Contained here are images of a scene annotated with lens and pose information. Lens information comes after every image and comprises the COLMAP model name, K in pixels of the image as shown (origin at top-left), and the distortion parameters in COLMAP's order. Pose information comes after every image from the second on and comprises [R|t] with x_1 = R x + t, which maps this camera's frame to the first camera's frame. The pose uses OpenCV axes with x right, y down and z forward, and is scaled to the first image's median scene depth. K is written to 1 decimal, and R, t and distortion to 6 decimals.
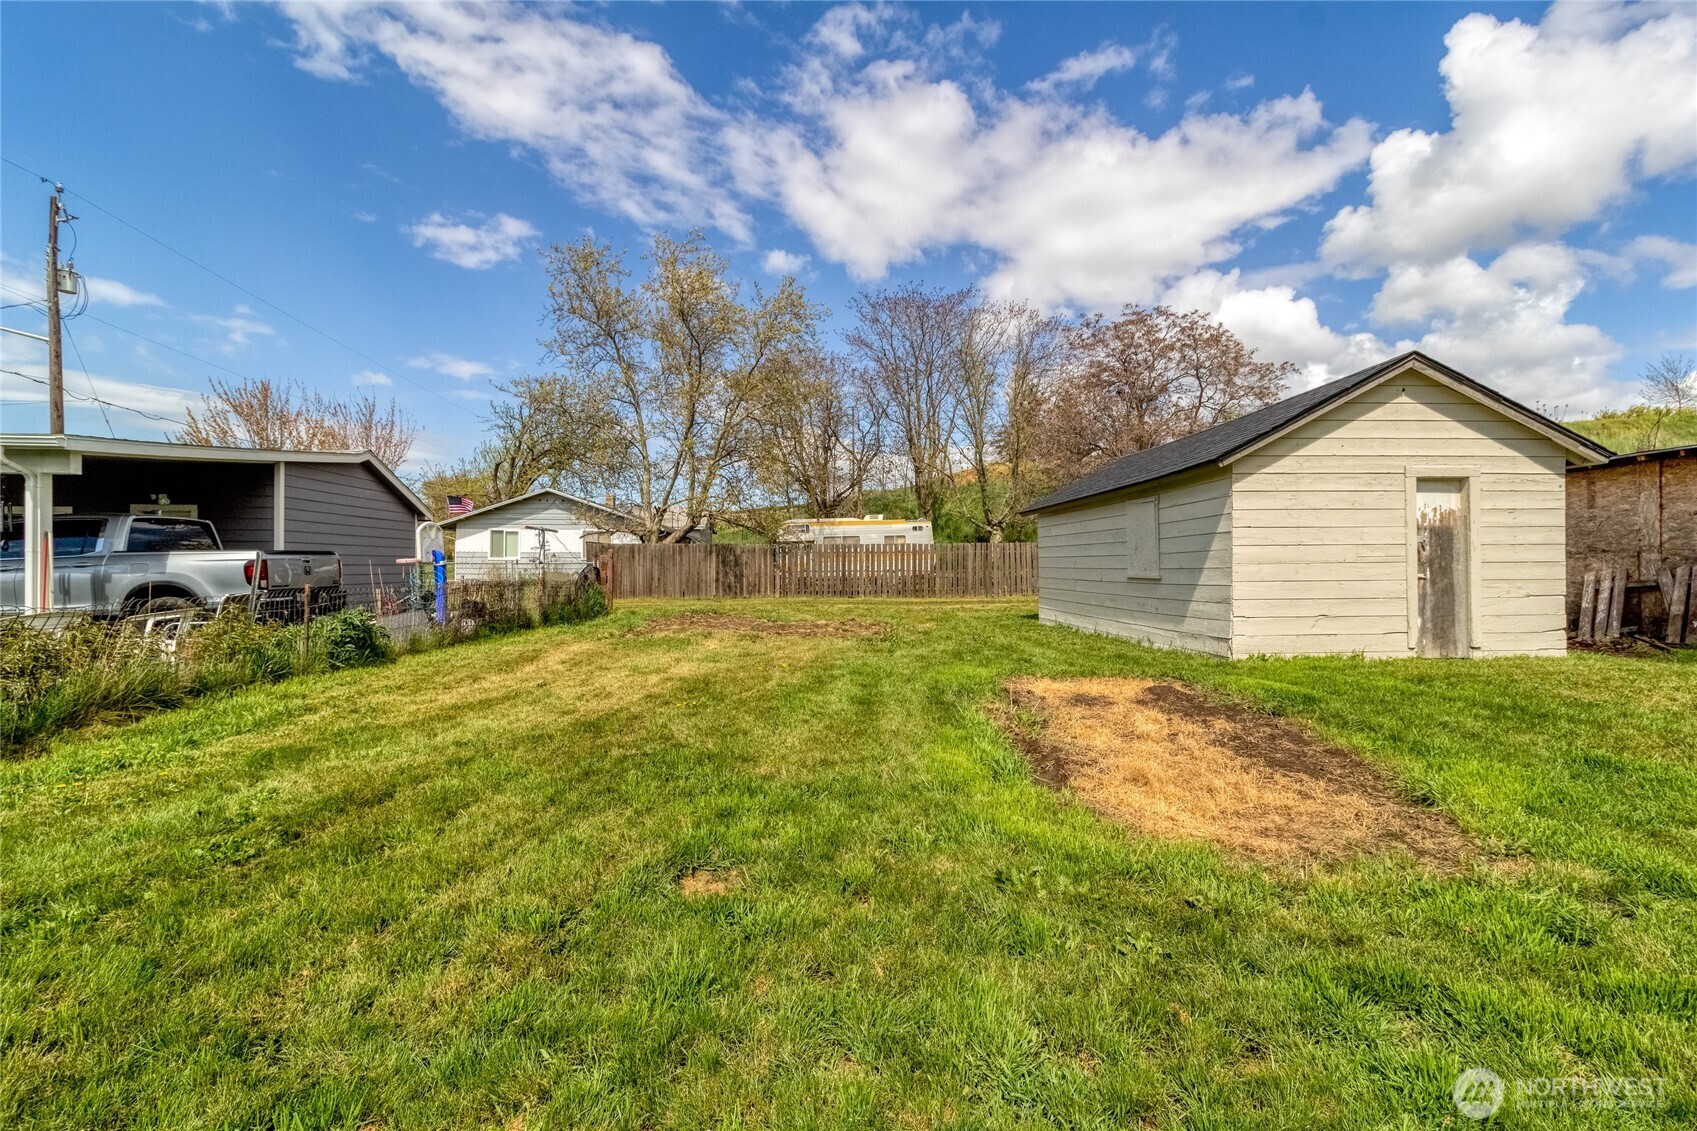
lens RADIAL K [[805.6, 0, 845.6], [0, 805.6, 568.1], [0, 0, 1]] dist [-0.002953, -0.000195]
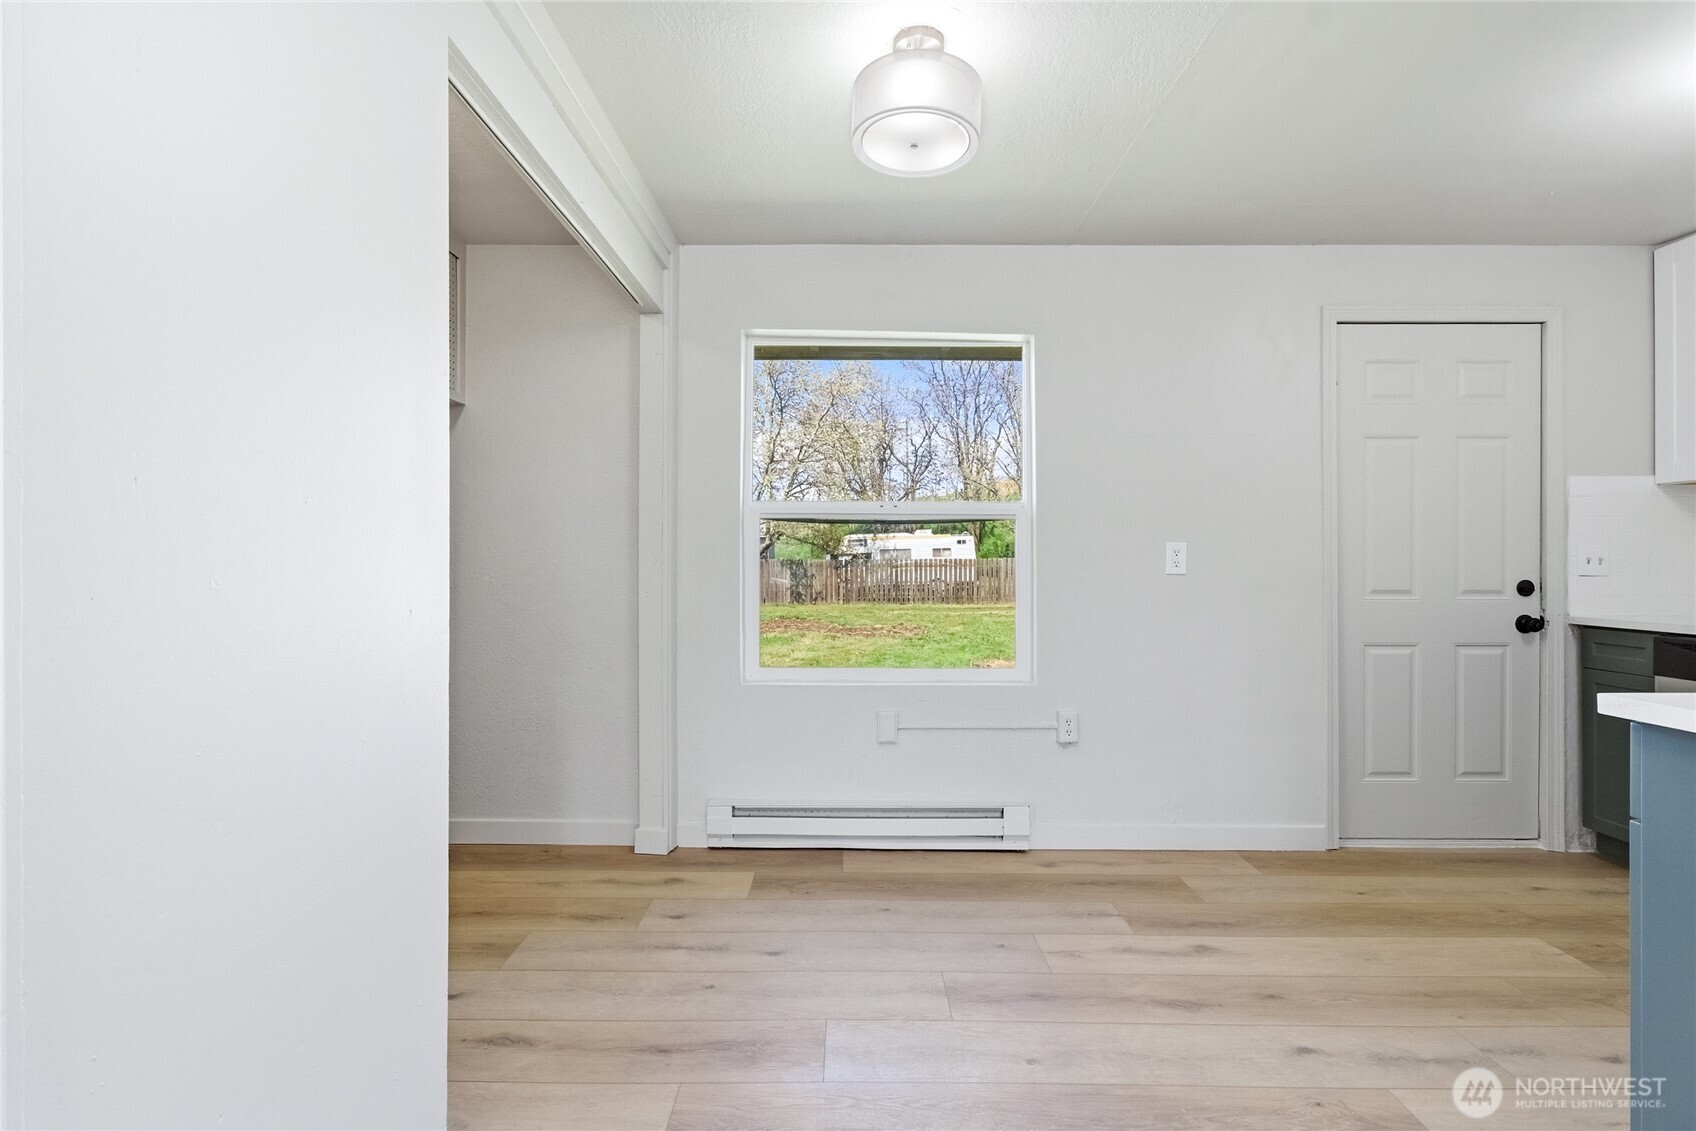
lens RADIAL K [[791.6, 0, 855.7], [0, 791.6, 568.9], [0, 0, 1]] dist [-0.009697, 0.005194]
pose [[0.998387, 0.000546, -0.056767, 0.003634], [-0.000549, 1.000000, -0.000031, -0.013103], [0.056767, 0.000062, 0.998387, -0.152196]]
